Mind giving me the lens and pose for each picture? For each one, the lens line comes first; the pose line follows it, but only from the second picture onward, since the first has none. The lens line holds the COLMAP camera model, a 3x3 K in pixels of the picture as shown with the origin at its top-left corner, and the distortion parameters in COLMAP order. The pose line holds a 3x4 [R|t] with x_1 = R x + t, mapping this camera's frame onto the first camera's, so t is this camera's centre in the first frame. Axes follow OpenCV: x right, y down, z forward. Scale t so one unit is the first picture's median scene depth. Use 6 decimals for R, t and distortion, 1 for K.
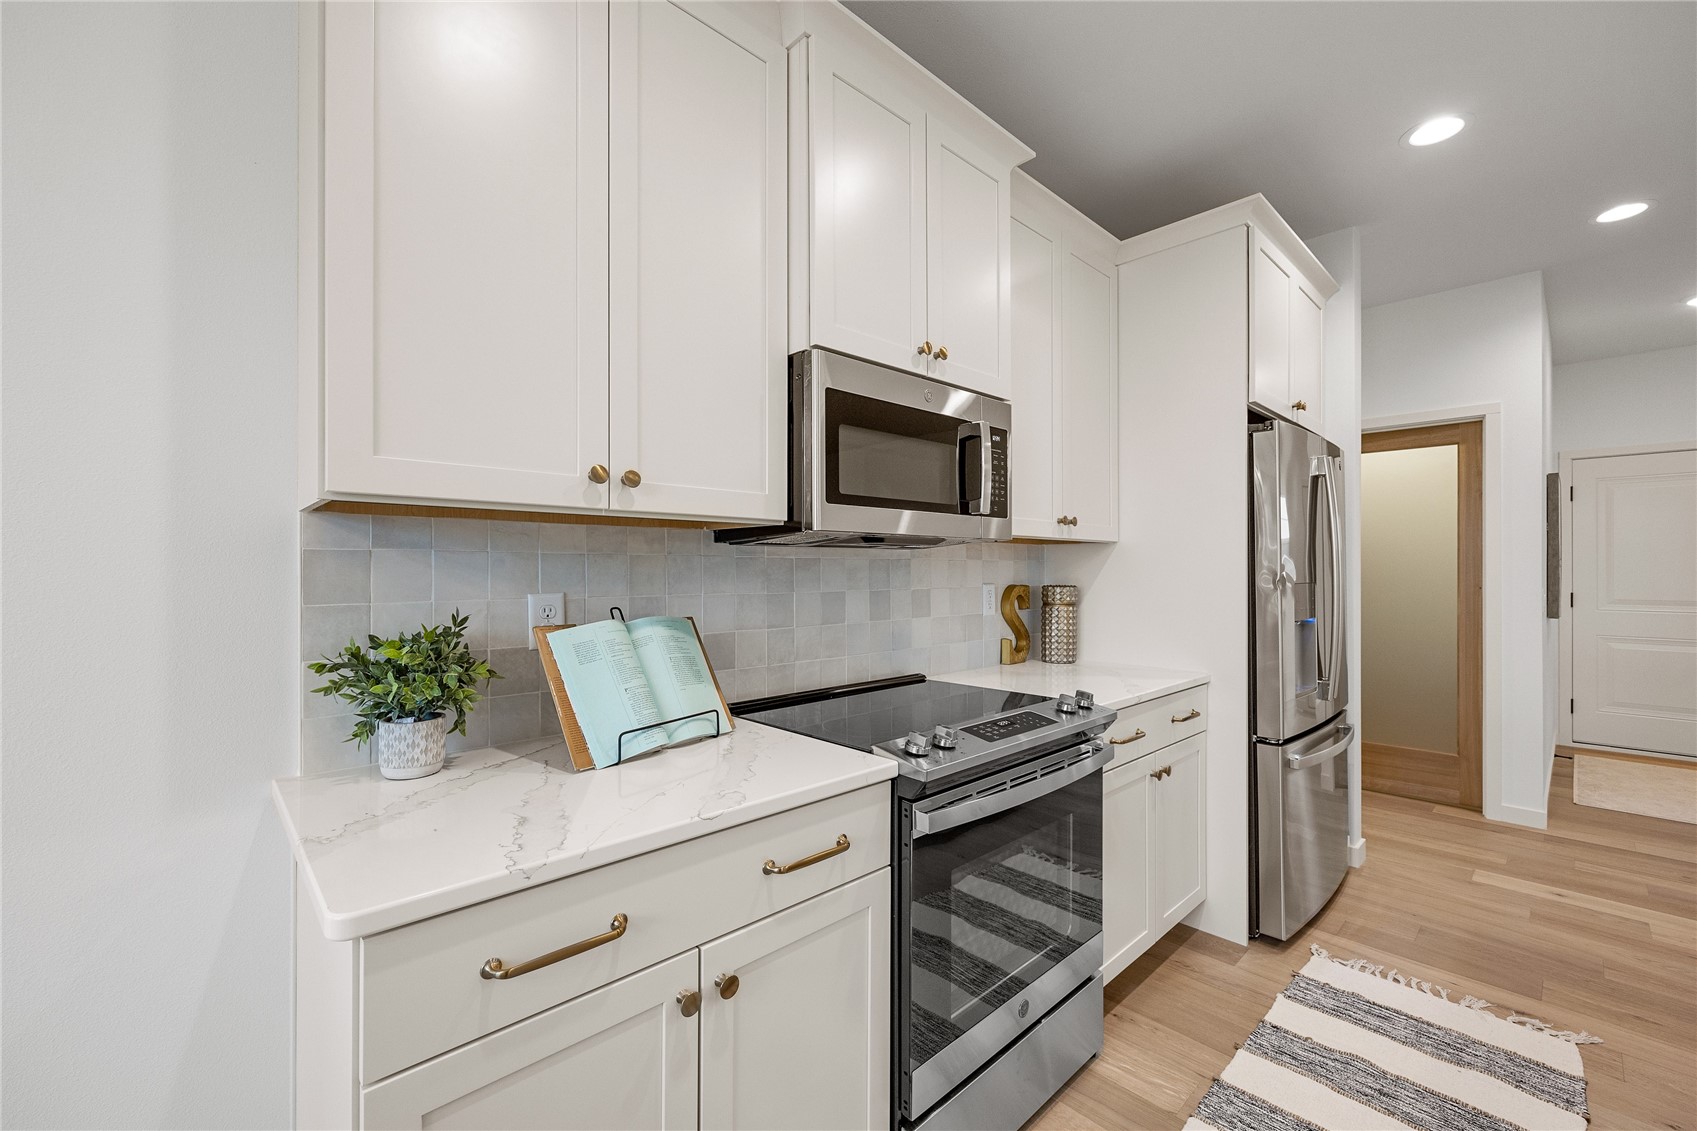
lens RADIAL K [[690.0, 0, 848.5], [0, 690.0, 565.5], [0, 0, 1]] dist [0.003746, -0.000154]
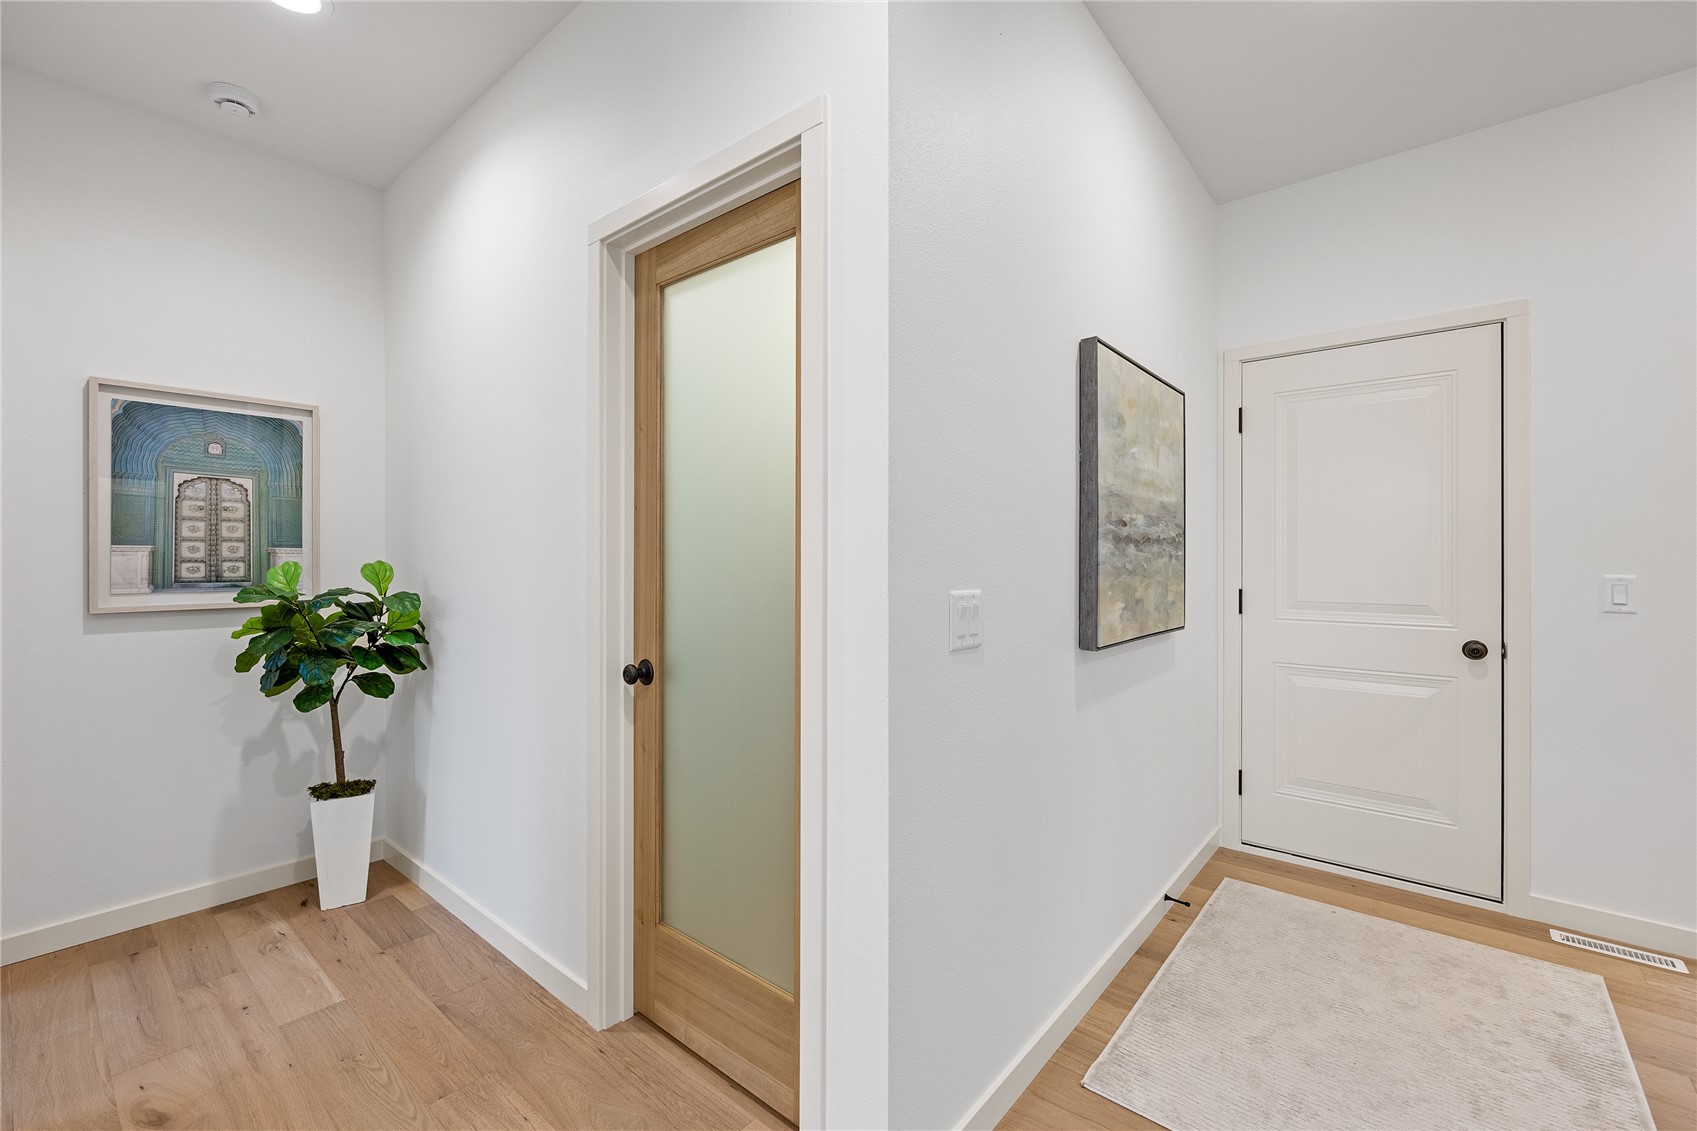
lens RADIAL K [[716.4, 0, 846.5], [0, 716.4, 552.8], [0, 0, 1]] dist [-0.001467, -0.000290]
pose [[0.994326, -0.000623, 0.106374, 2.251502], [0.000976, 0.999994, -0.003268, 0.036639], [-0.106371, 0.003353, 0.994321, 1.515556]]
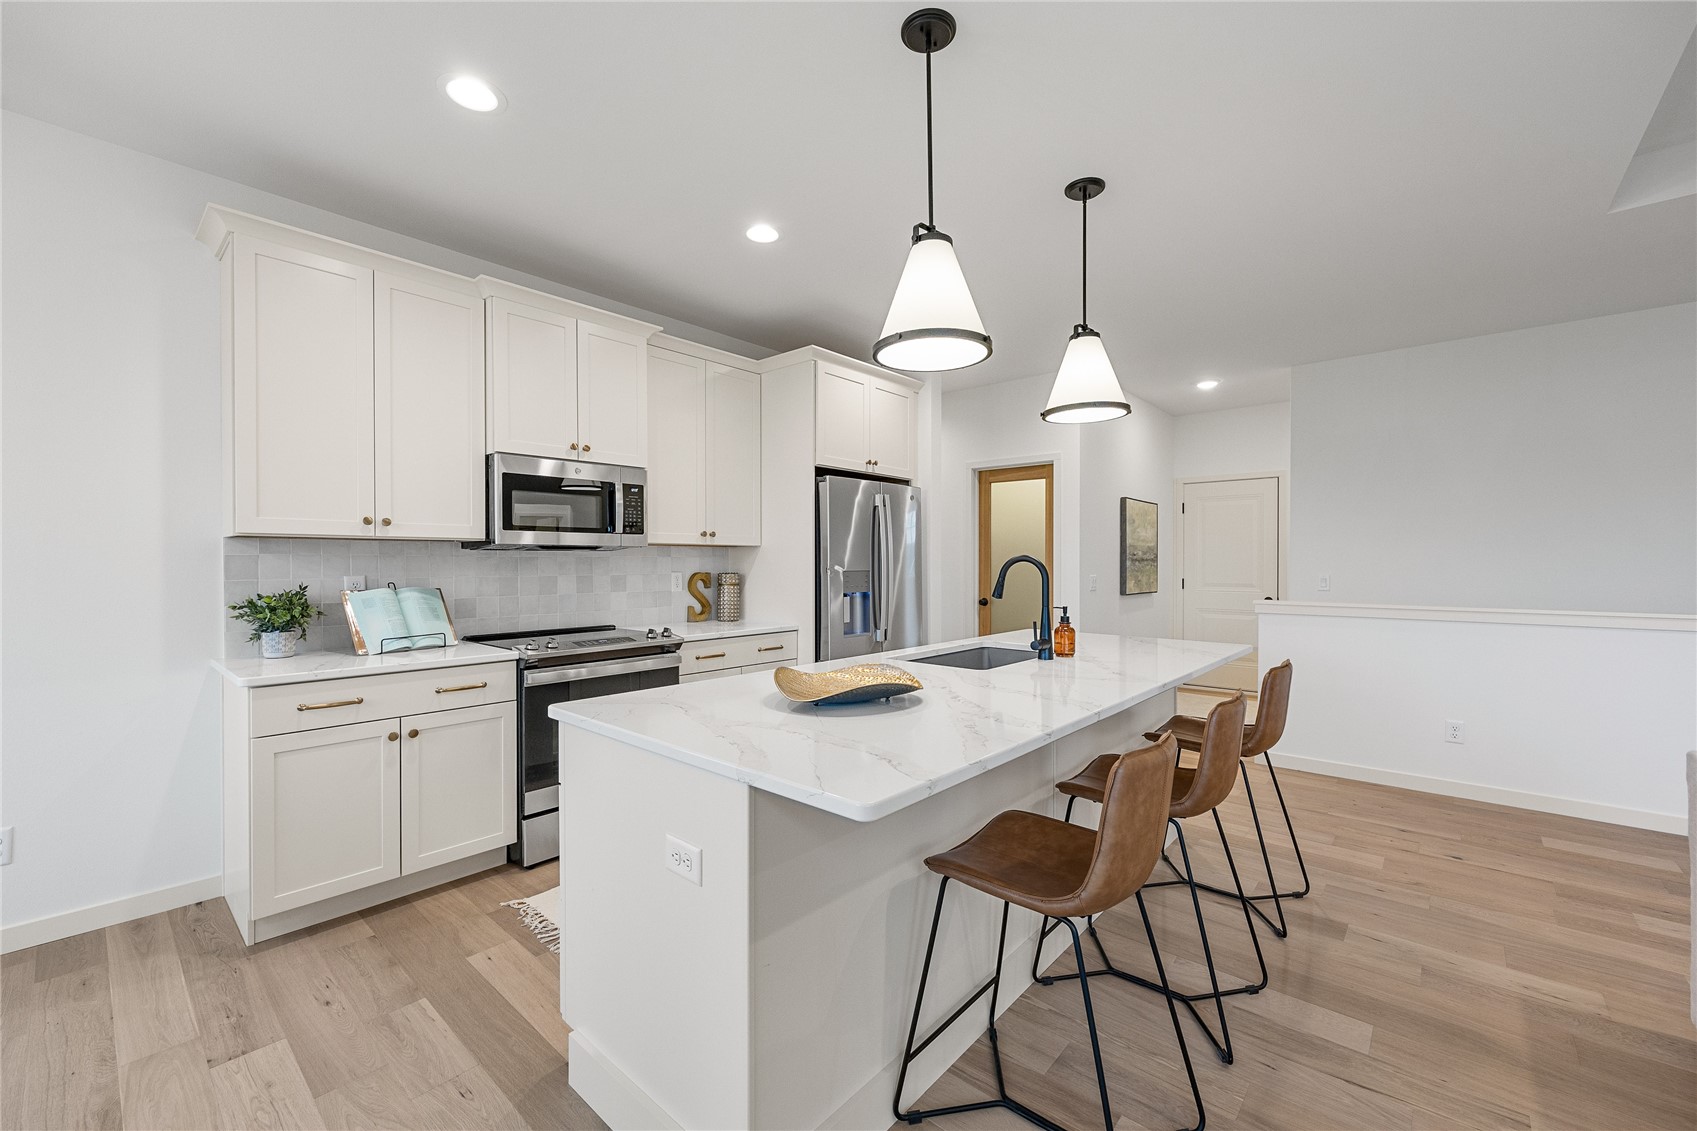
lens RADIAL K [[690.0, 0, 848.5], [0, 690.0, 565.5], [0, 0, 1]] dist [0.003746, -0.000154]
pose [[0.996211, -0.002286, 0.086942, 0.850232], [0.001381, 0.999944, 0.010471, -0.008543], [-0.086961, -0.010311, 0.996158, -1.164850]]
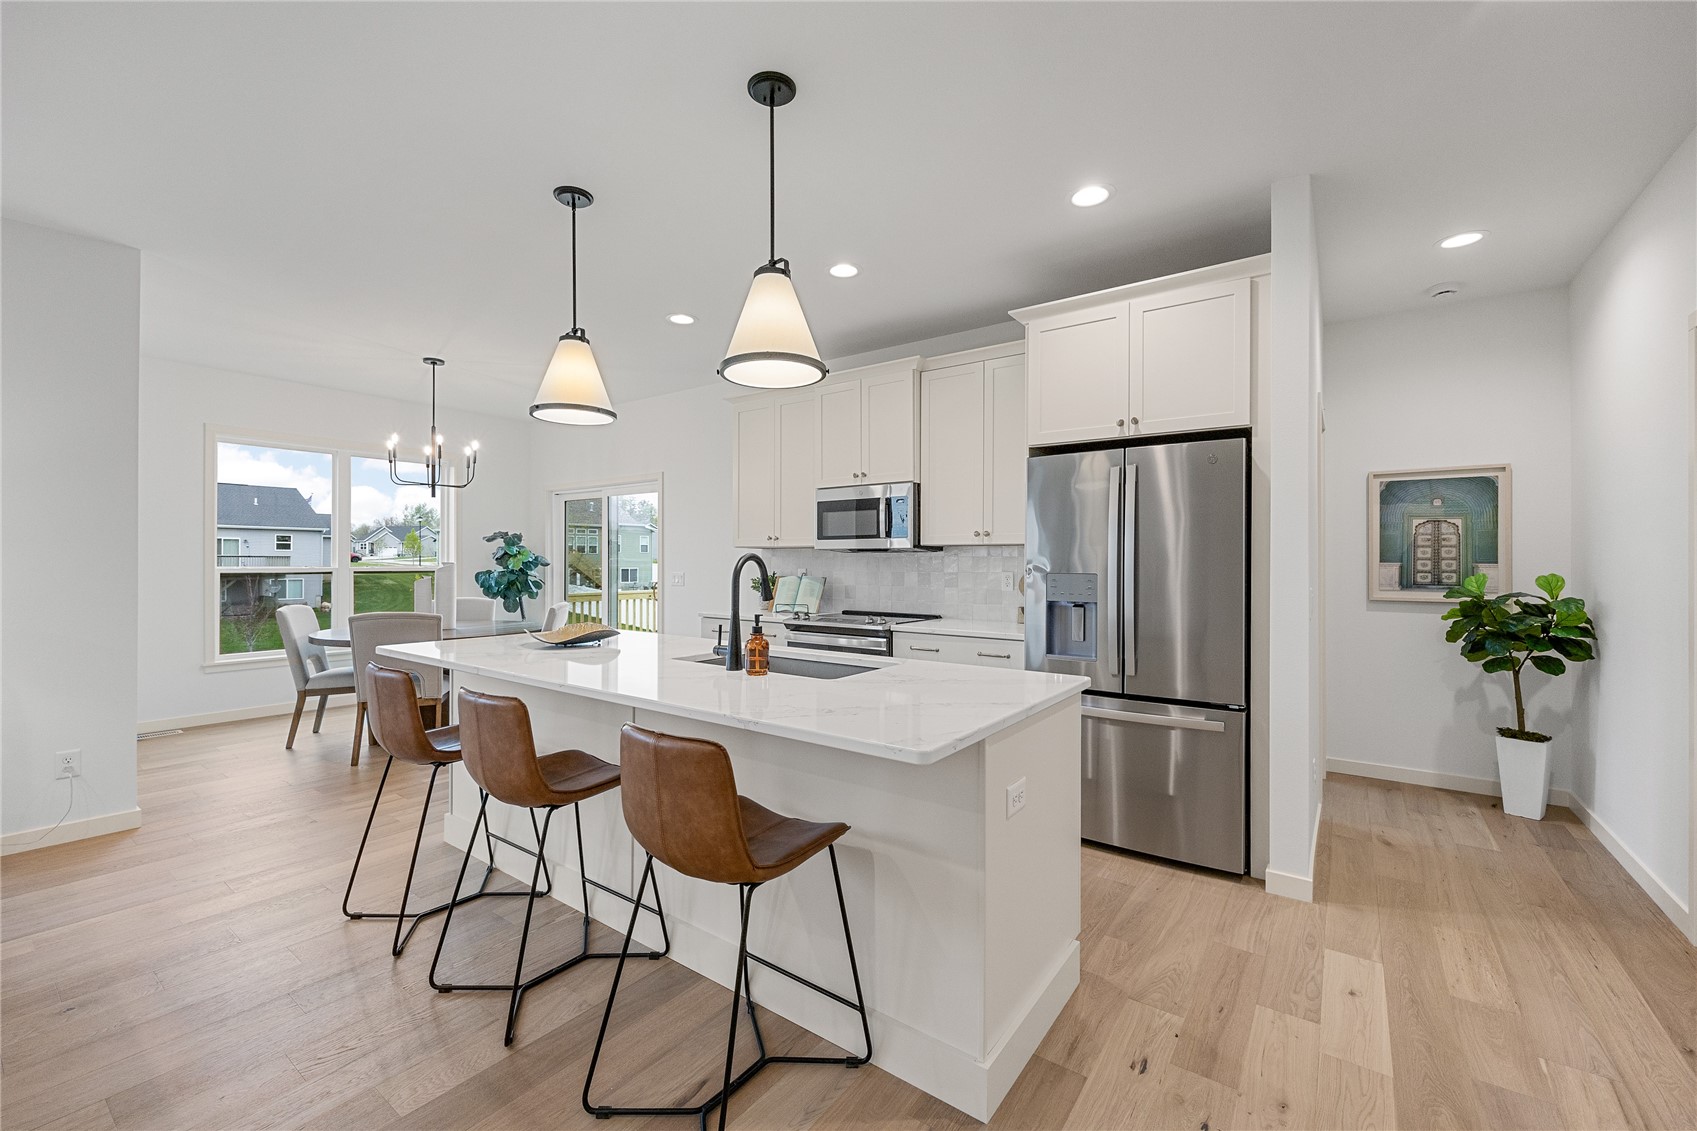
lens RADIAL K [[690.0, 0, 848.5], [0, 690.0, 565.5], [0, 0, 1]] dist [0.003746, -0.000154]
pose [[0.186106, 0.004471, -0.982520, 3.177610], [0.000563, 0.999989, 0.004657, 0.008055], [0.982530, -0.001420, 0.186101, 0.607442]]
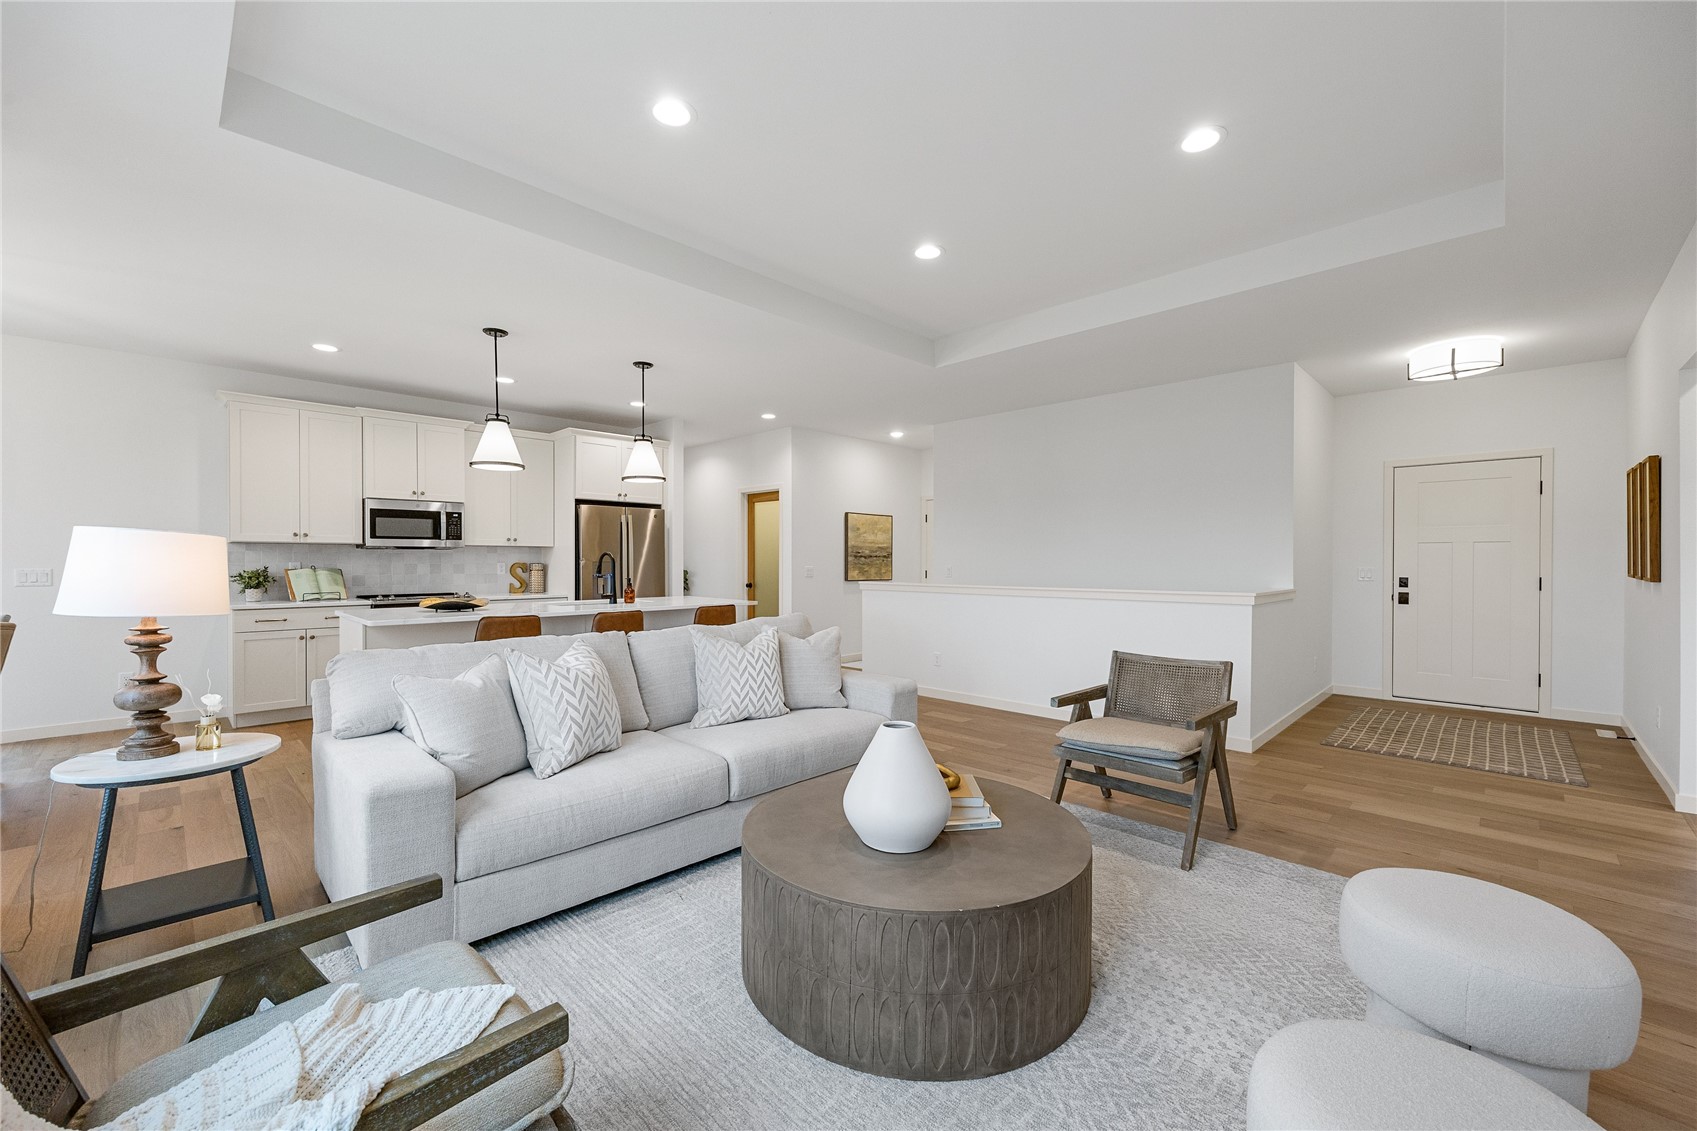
lens RADIAL K [[679.5, 0, 839.3], [0, 679.5, 568.0], [0, 0, 1]] dist [-0.001624, -0.000173]
pose [[0.999696, -0.002487, 0.024534, 2.645052], [0.002181, 0.999920, 0.012495, 0.032984], [-0.024563, -0.012438, 0.999621, -3.020278]]
